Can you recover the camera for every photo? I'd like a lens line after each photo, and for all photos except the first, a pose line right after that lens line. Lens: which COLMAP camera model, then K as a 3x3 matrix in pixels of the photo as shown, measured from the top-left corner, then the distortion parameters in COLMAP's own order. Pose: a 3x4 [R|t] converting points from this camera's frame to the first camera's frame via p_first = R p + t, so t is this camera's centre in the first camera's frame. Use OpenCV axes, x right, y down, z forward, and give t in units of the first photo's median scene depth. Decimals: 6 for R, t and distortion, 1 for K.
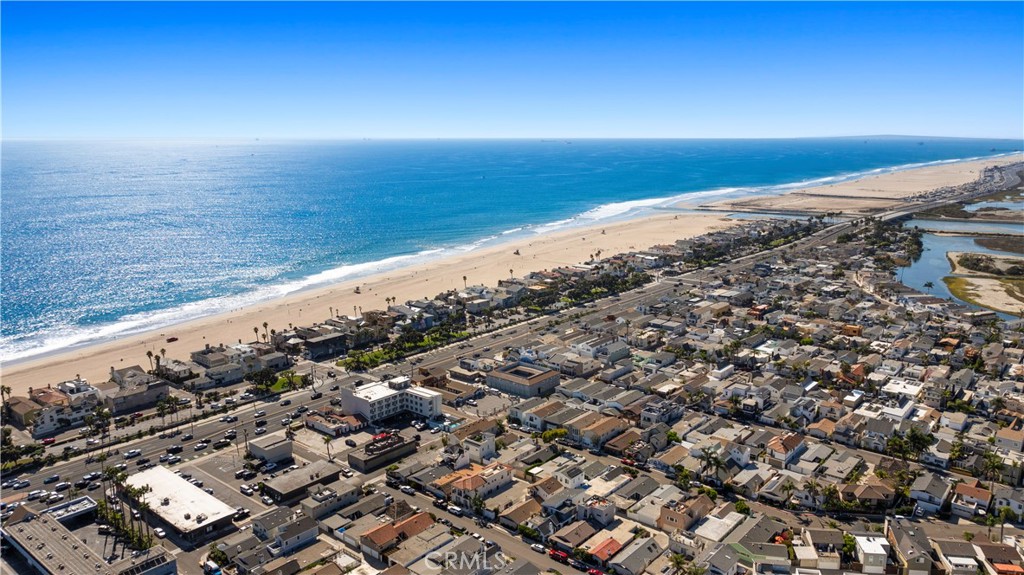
lens RADIAL K [[739.5, 0, 509.7], [0, 739.5, 286.2], [0, 0, 1]] dist [-0.000079, -0.005557]
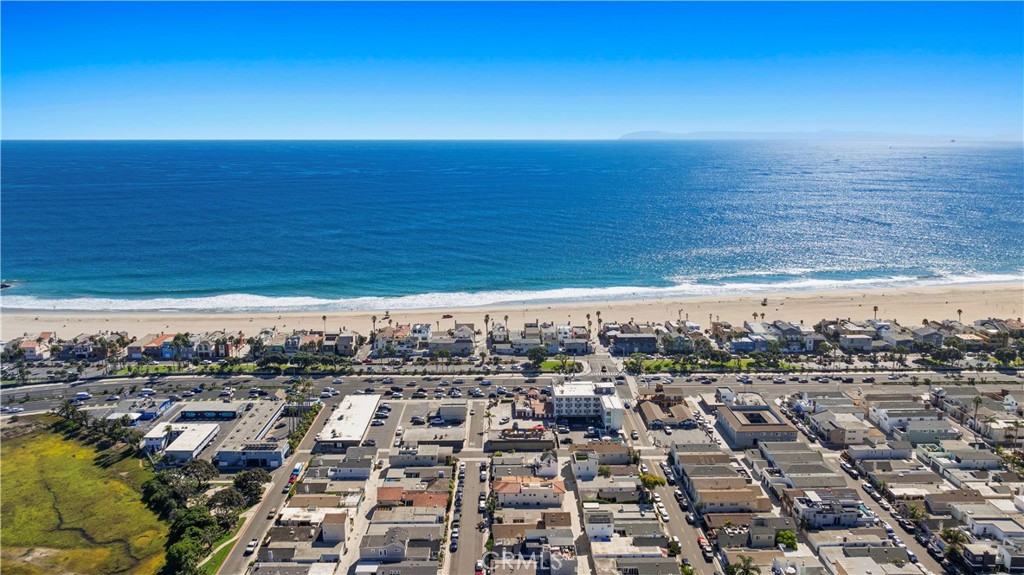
lens RADIAL K [[739.5, 0, 510.1], [0, 739.5, 288.8], [0, 0, 1]] dist [-0.000079, -0.005557]
pose [[0.653926, 0.149831, -0.741574, 0.487254], [-0.148907, 0.986510, 0.068012, -0.047893], [0.741760, 0.065951, 0.667415, 0.247168]]
